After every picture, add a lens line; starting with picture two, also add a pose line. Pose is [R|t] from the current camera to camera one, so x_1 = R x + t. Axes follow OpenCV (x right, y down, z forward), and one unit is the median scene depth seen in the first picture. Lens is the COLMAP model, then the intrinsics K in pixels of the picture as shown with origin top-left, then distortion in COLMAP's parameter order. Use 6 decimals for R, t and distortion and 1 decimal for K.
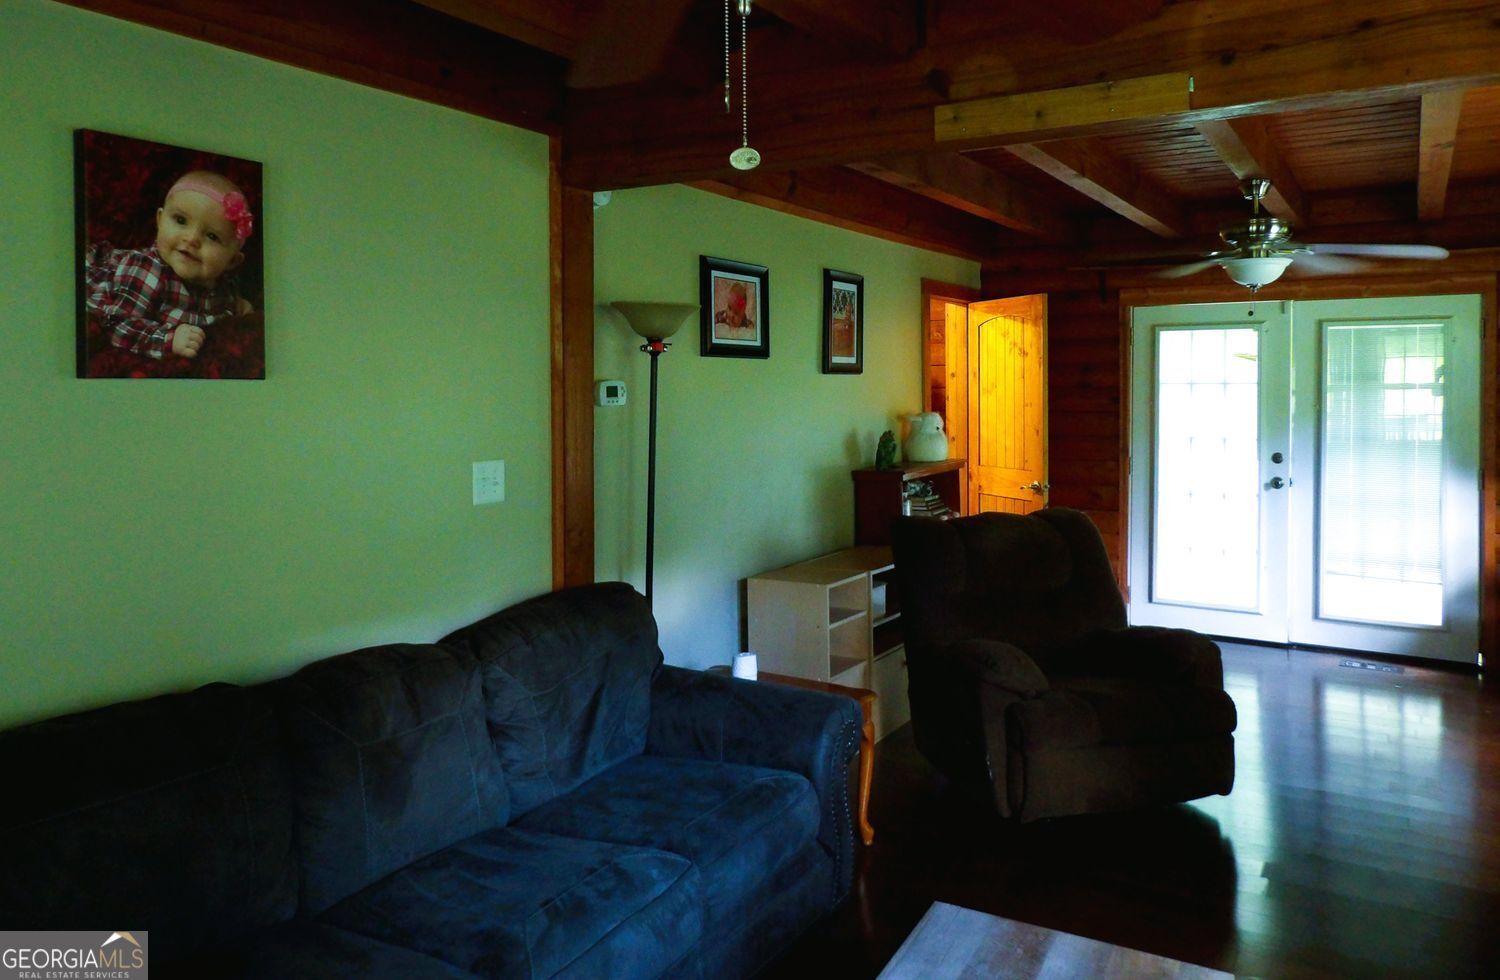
lens RADIAL K [[1060.5, 0, 750.1], [0, 1060.5, 406.8], [0, 0, 1]] dist [-0.072450, 0.079067]
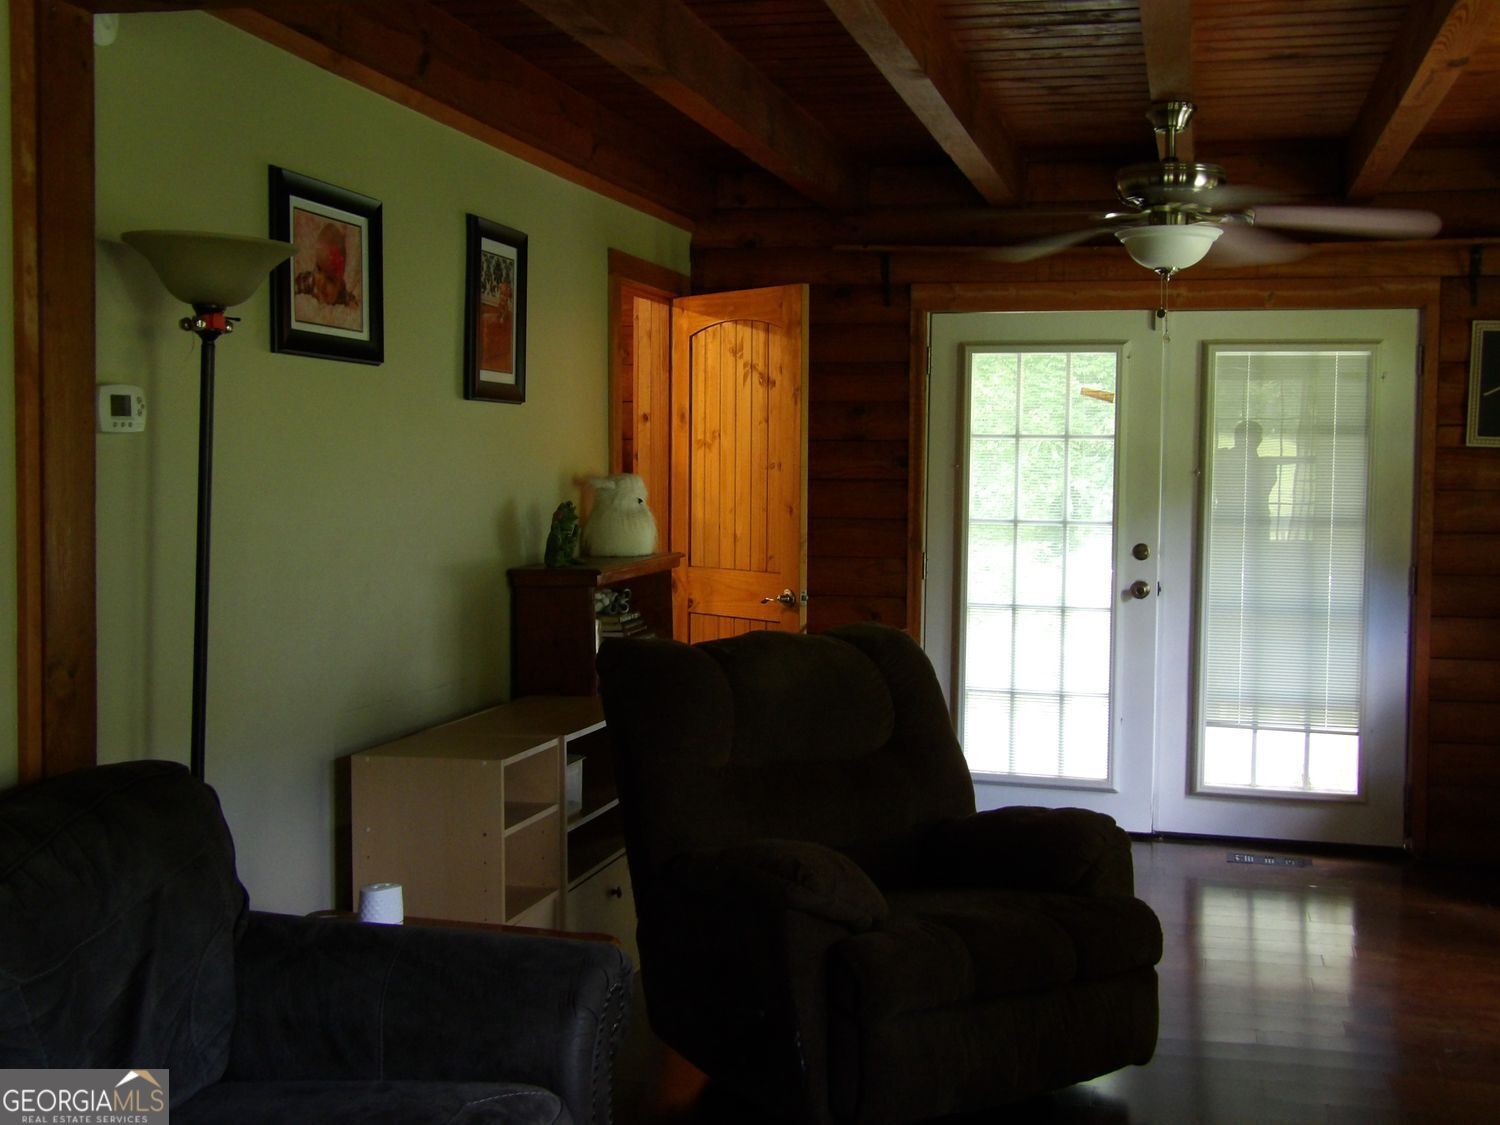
lens RADIAL K [[1716.6, 0, 750.0], [0, 1716.6, 562.5], [0, 0, 1]] dist [0.001202, -0.050030]
pose [[0.952979, -0.004748, 0.302998, -0.069478], [-0.006770, 0.999294, 0.036951, 0.022933], [-0.302960, -0.037265, 0.952275, 0.068697]]
